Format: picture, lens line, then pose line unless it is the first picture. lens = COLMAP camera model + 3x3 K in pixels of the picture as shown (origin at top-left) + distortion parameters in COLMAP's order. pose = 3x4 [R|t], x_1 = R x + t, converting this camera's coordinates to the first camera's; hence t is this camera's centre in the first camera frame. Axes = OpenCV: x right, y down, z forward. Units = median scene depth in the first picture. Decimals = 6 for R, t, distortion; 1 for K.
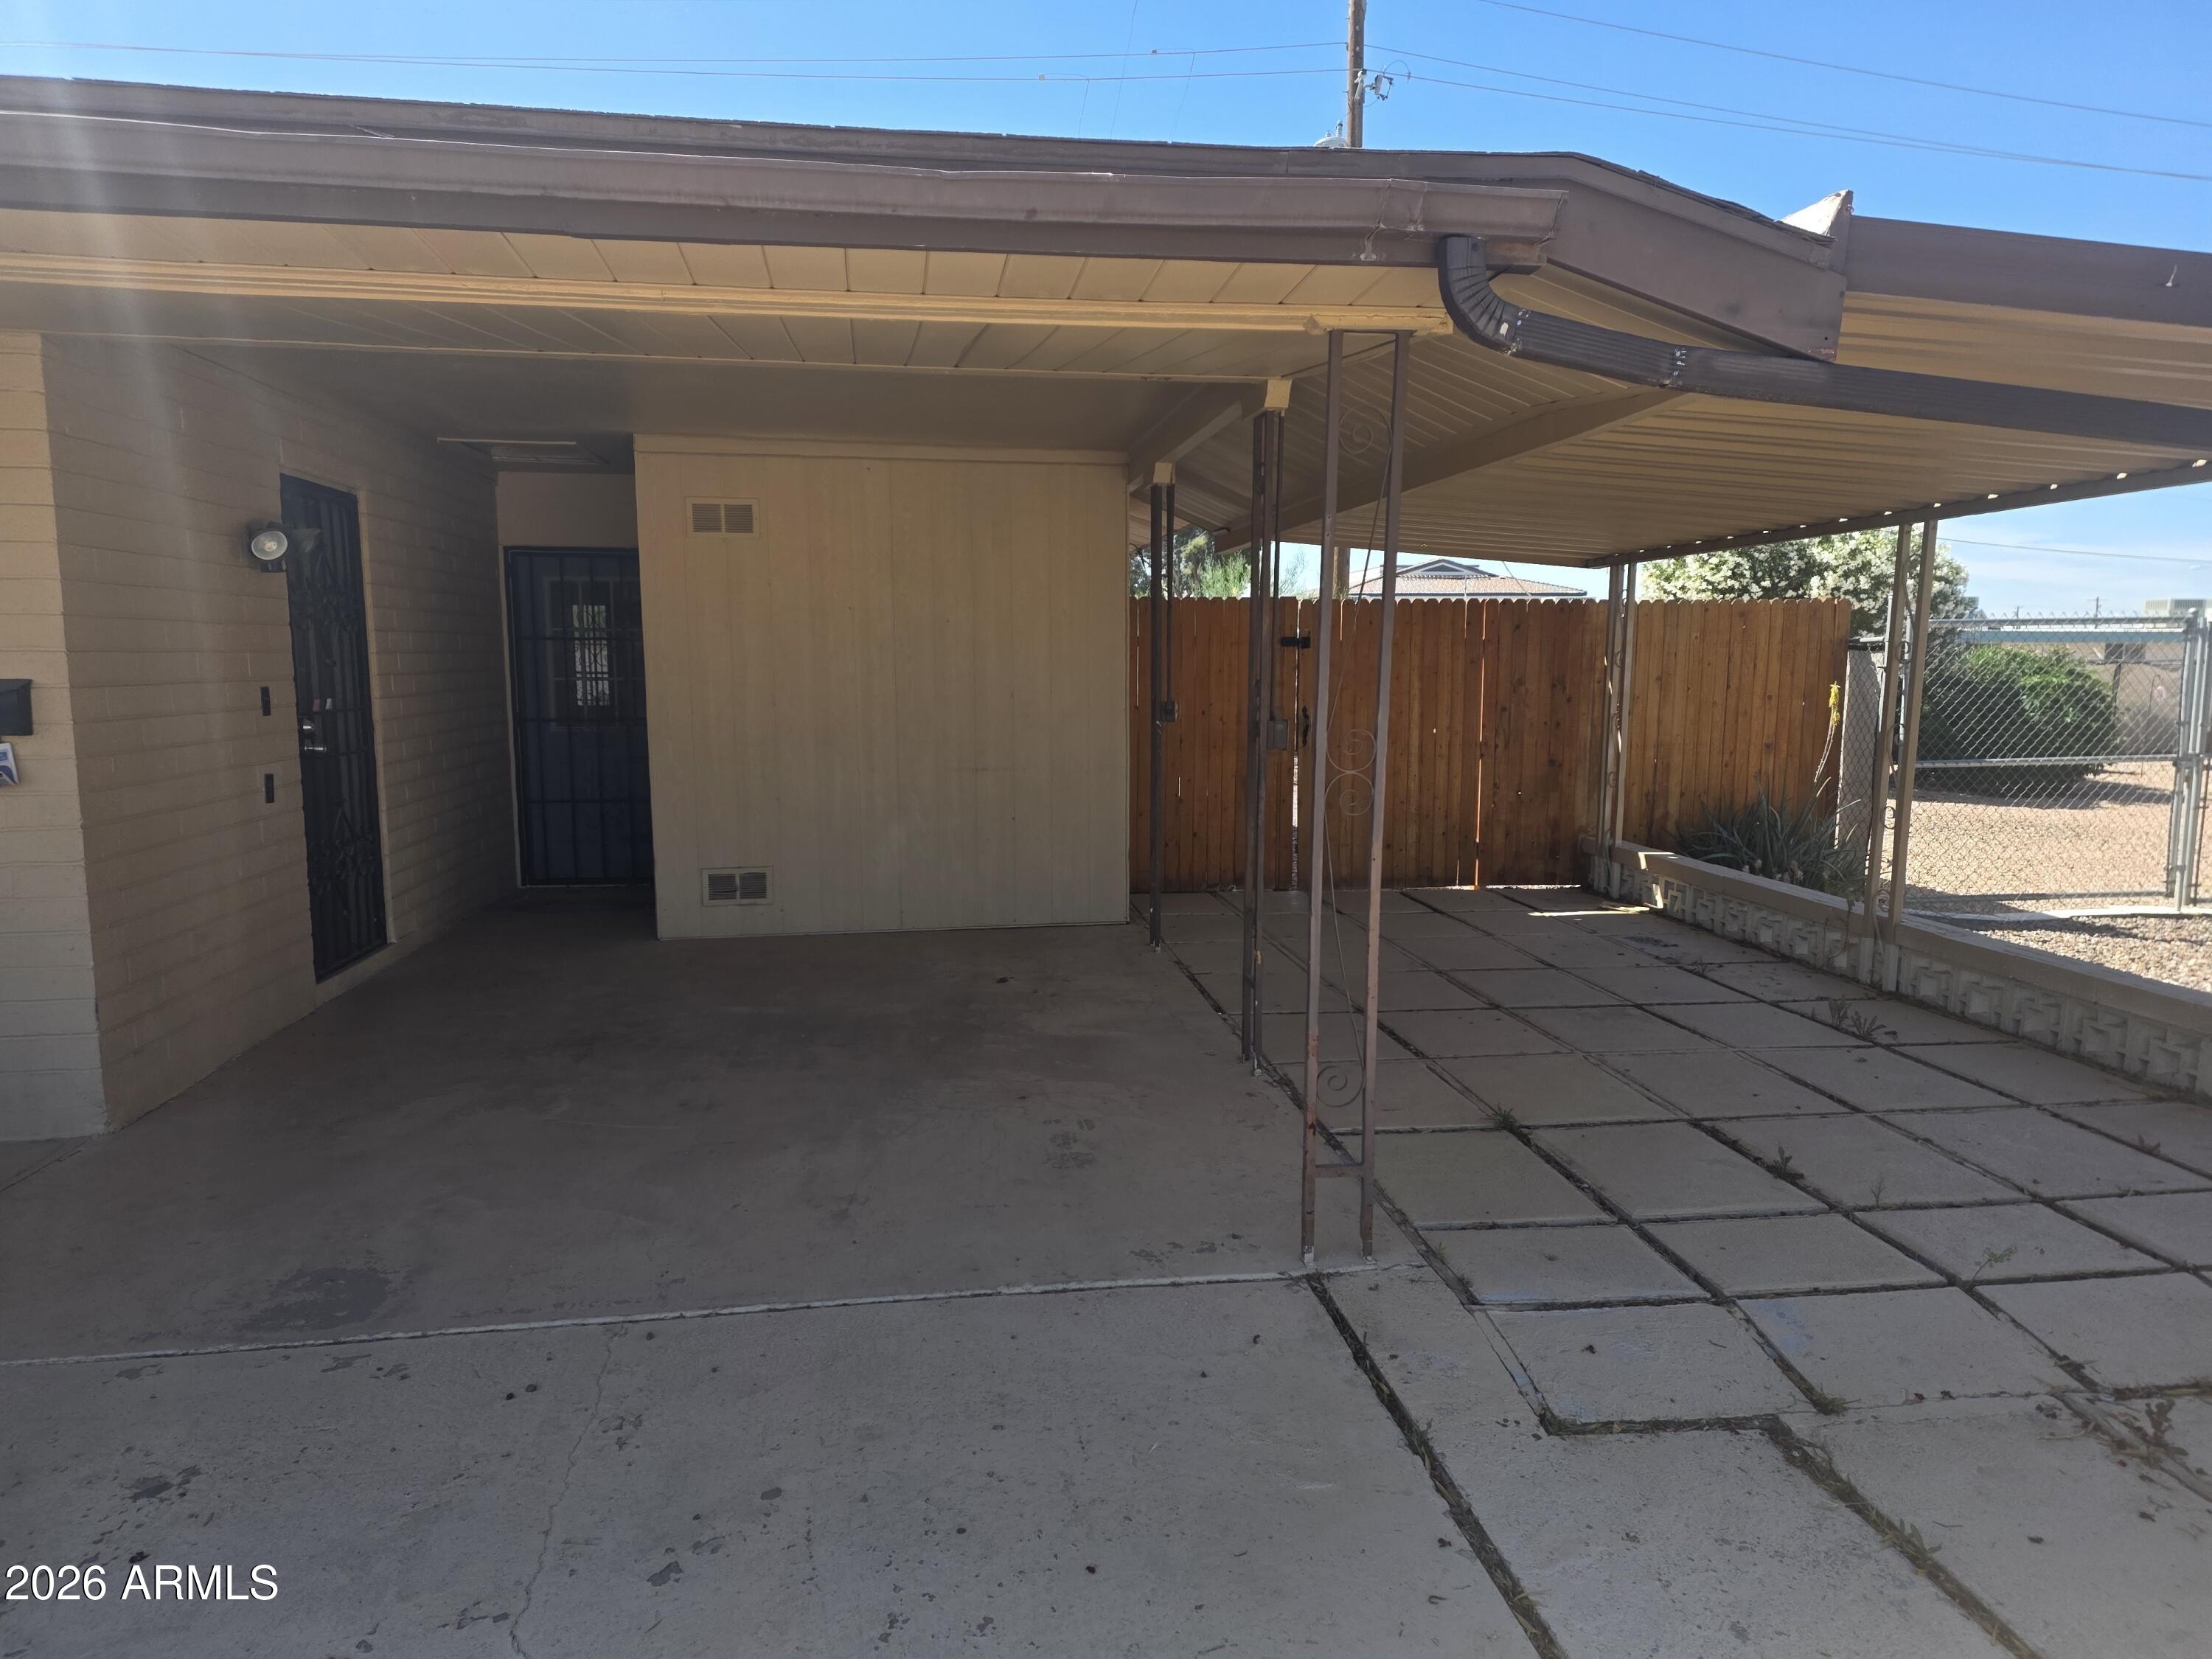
lens RADIAL K [[1447.3, 0, 1114.5], [0, 1447.3, 839.0], [0, 0, 1]] dist [0.093456, -0.001716]
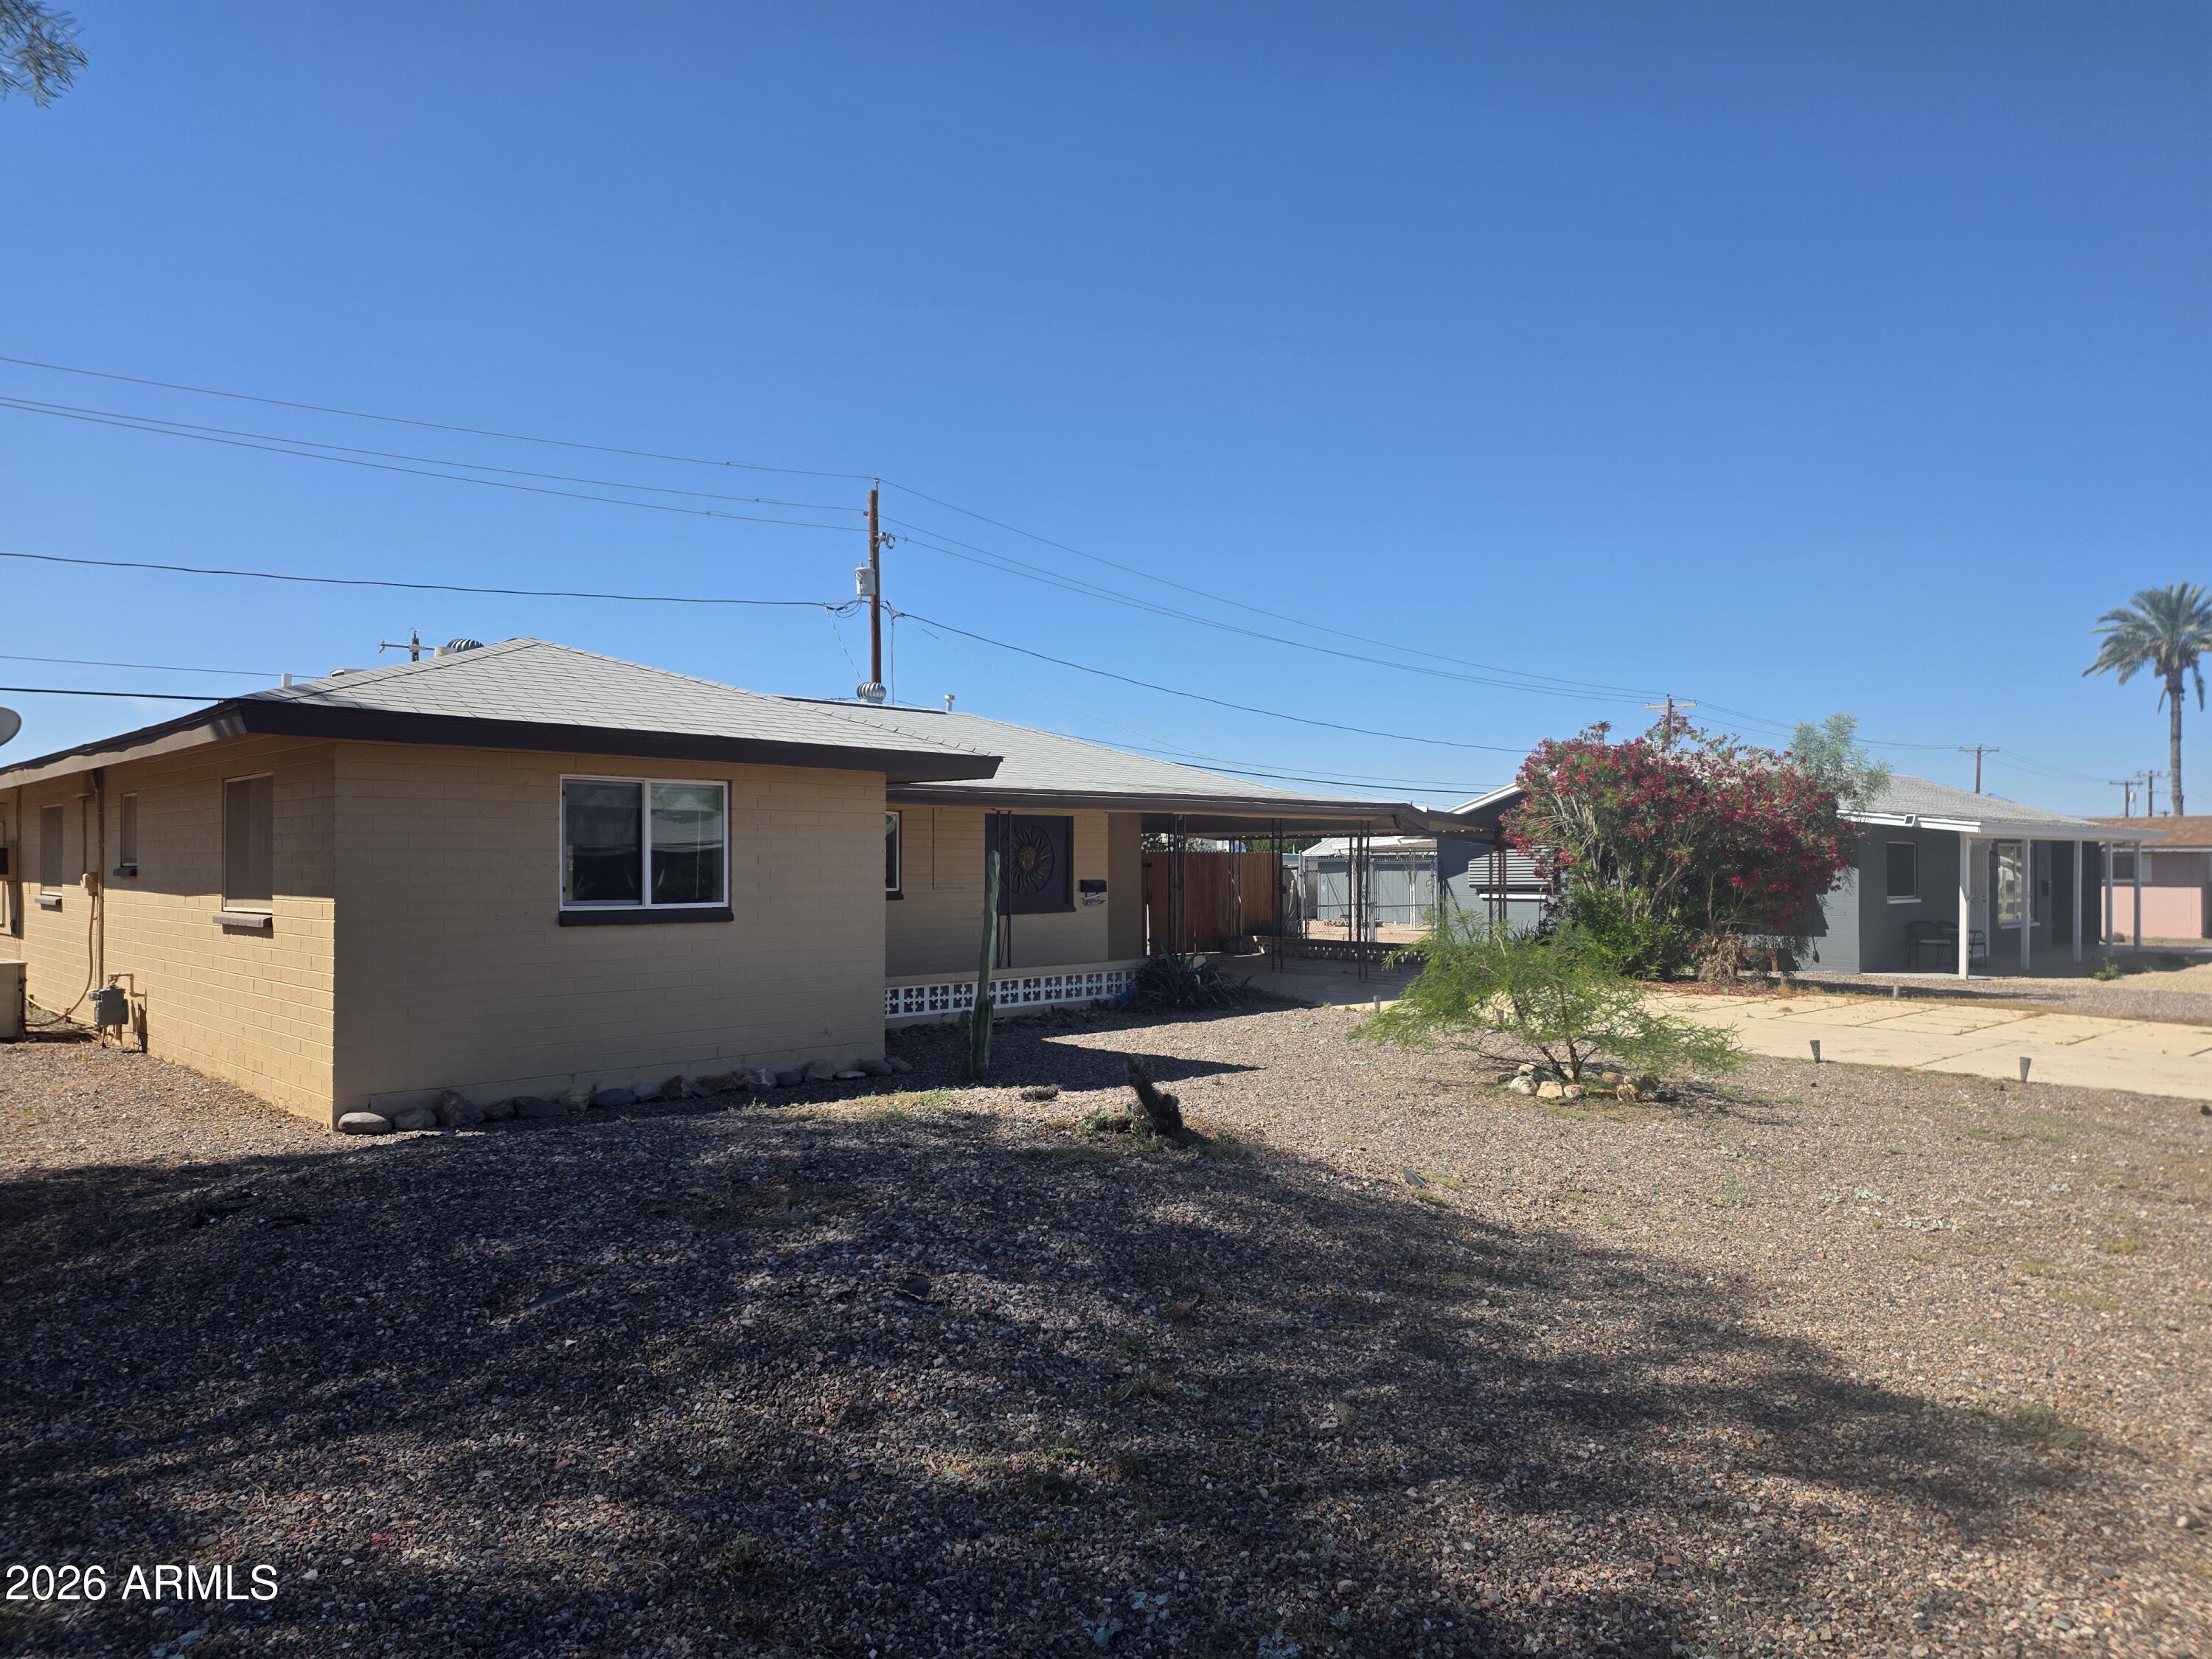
lens RADIAL K [[1447.3, 0, 1114.5], [0, 1447.3, 839.0], [0, 0, 1]] dist [0.093456, -0.001716]
pose [[0.816603, 0.005778, 0.577171, -1.539985], [0.077283, 0.989852, -0.119252, 0.140694], [-0.572003, 0.141987, 0.807869, -1.210664]]
